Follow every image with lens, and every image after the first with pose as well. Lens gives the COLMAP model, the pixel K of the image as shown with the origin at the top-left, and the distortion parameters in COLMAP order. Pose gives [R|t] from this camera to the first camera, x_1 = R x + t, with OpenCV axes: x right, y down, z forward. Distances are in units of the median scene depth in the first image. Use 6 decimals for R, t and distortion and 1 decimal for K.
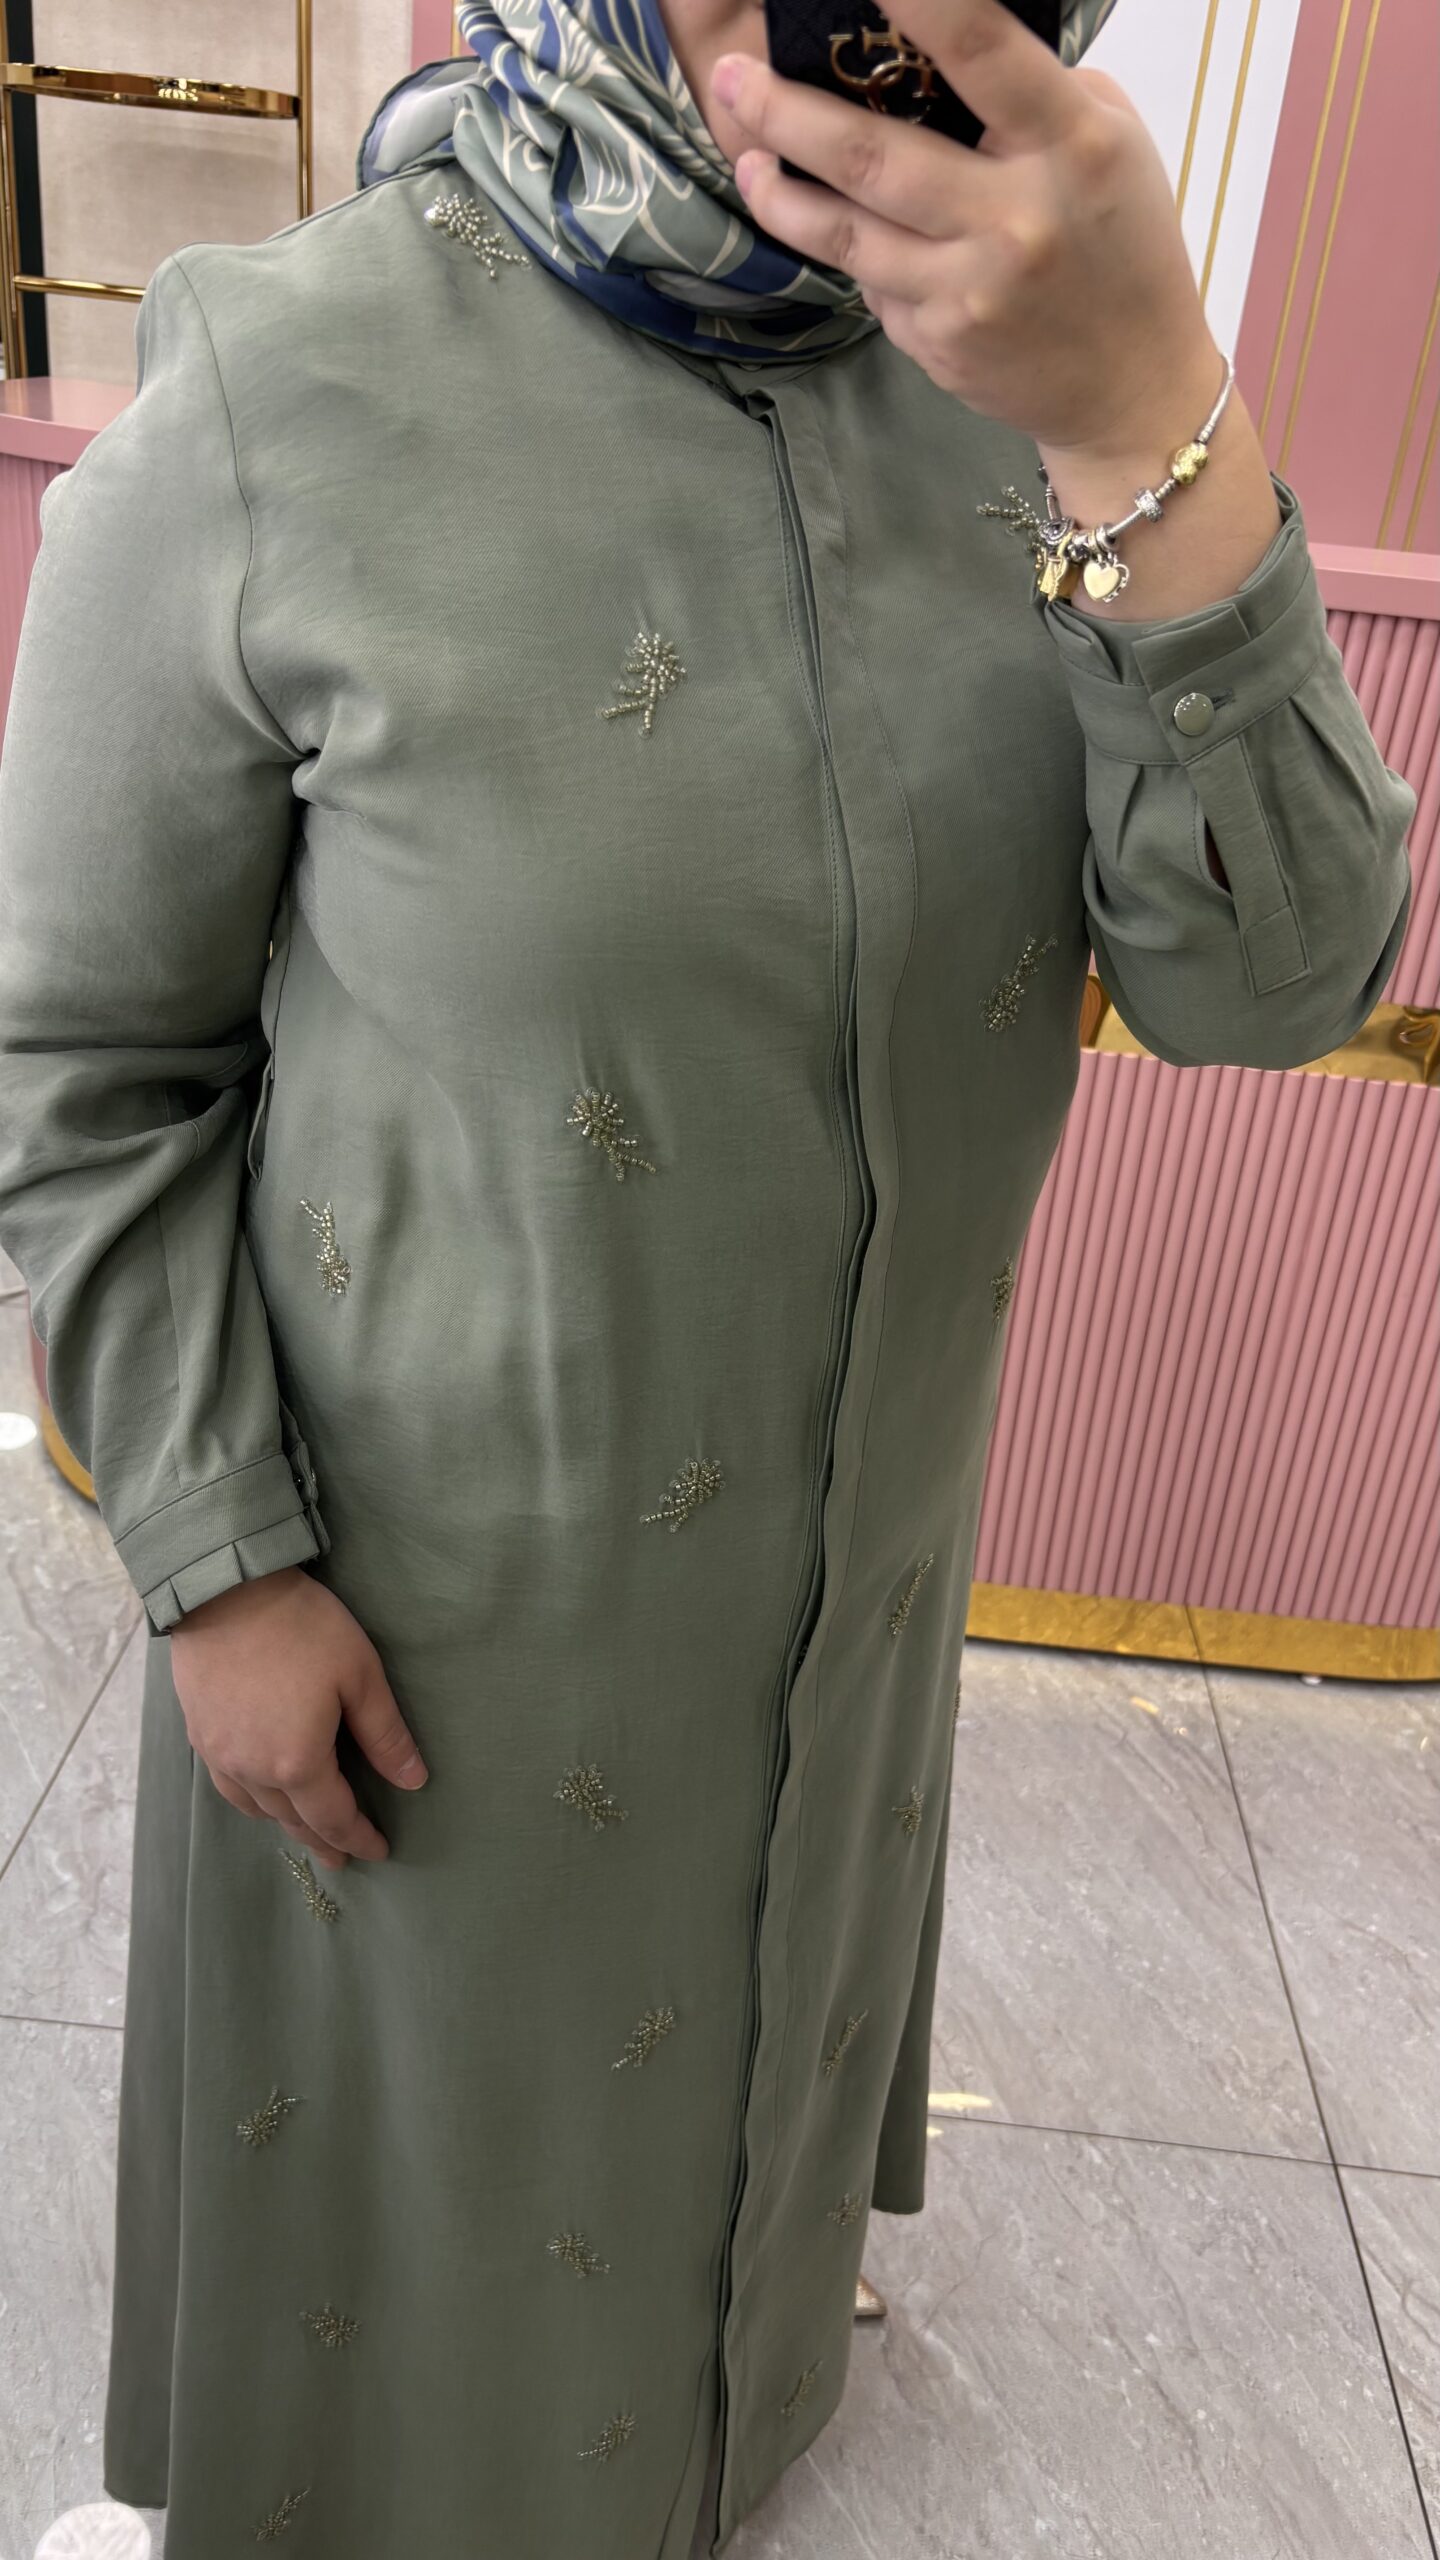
lens RADIAL K [[1958.4, 0, 722.8], [0, 1958.4, 1309.0], [0, 0, 1]] dist [0.077774, -0.071508]
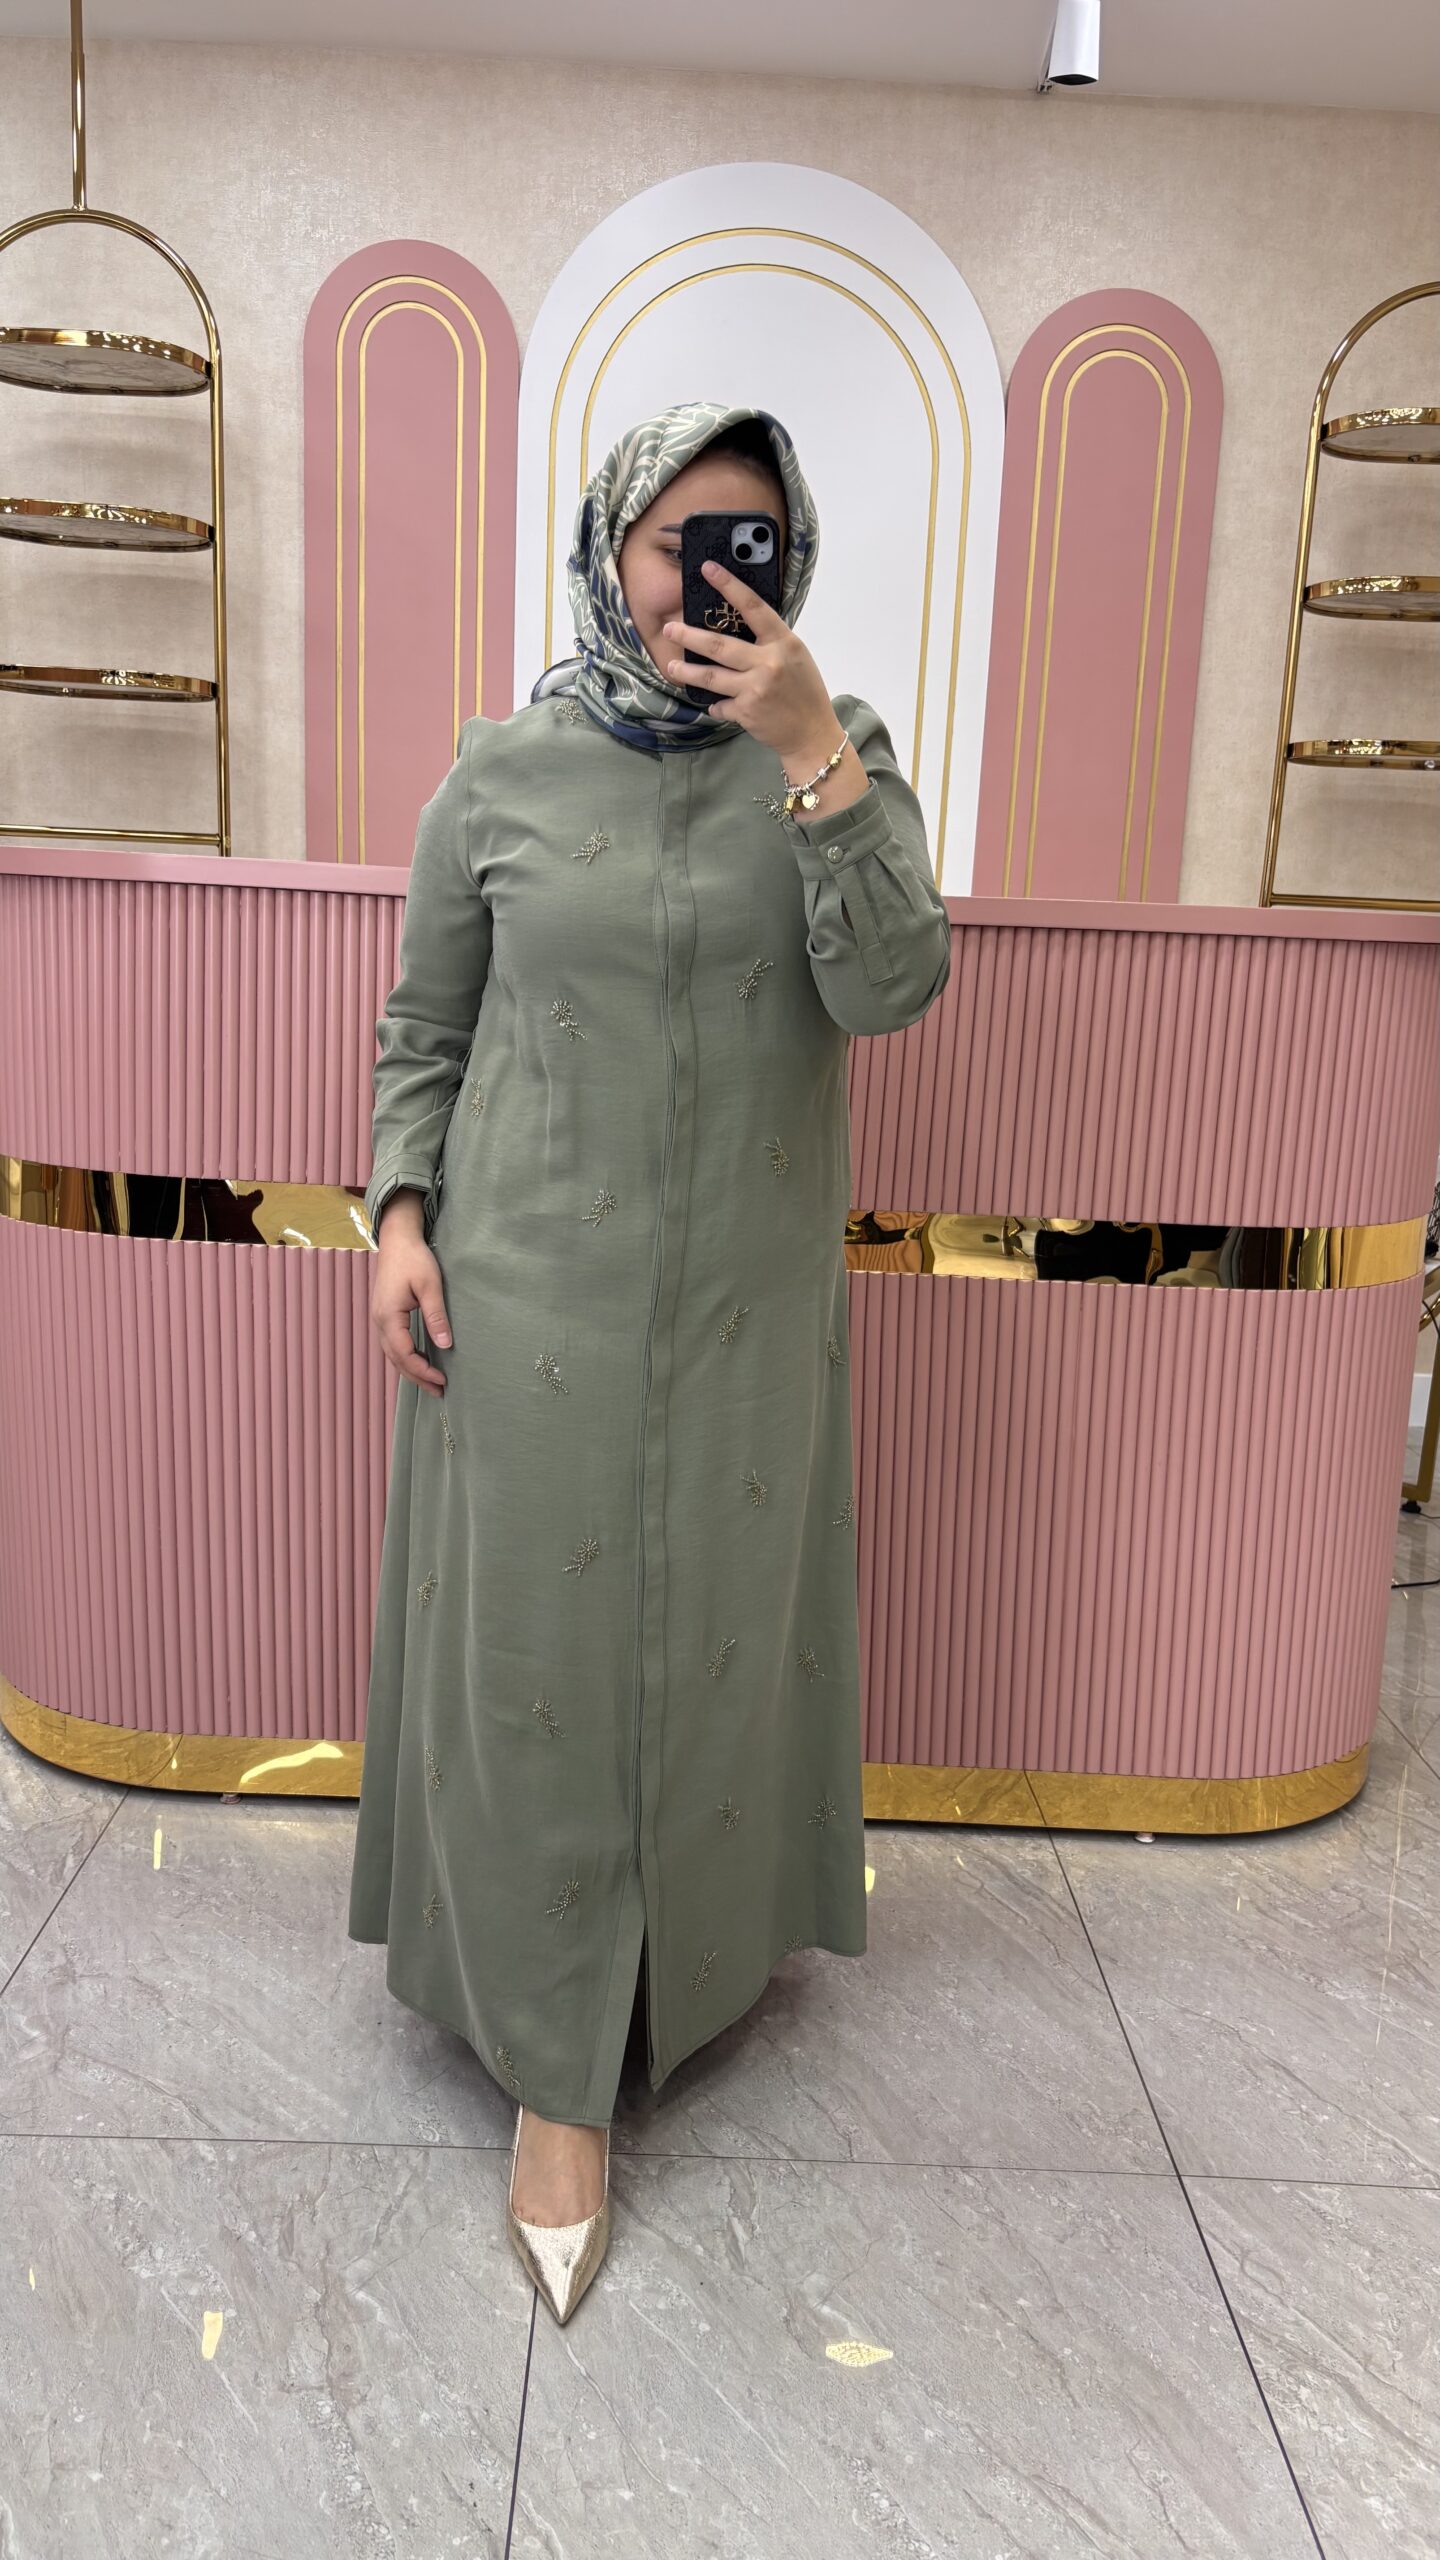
lens RADIAL K [[1958.4, 0, 728.2], [0, 1958.4, 1288.9], [0, 0, 1]] dist [0.077774, -0.071508]
pose [[0.995861, -0.064579, 0.063955, 0.011397], [0.079469, 0.960166, -0.267890, 0.212346], [-0.044108, 0.271864, 0.961324, -0.198676]]
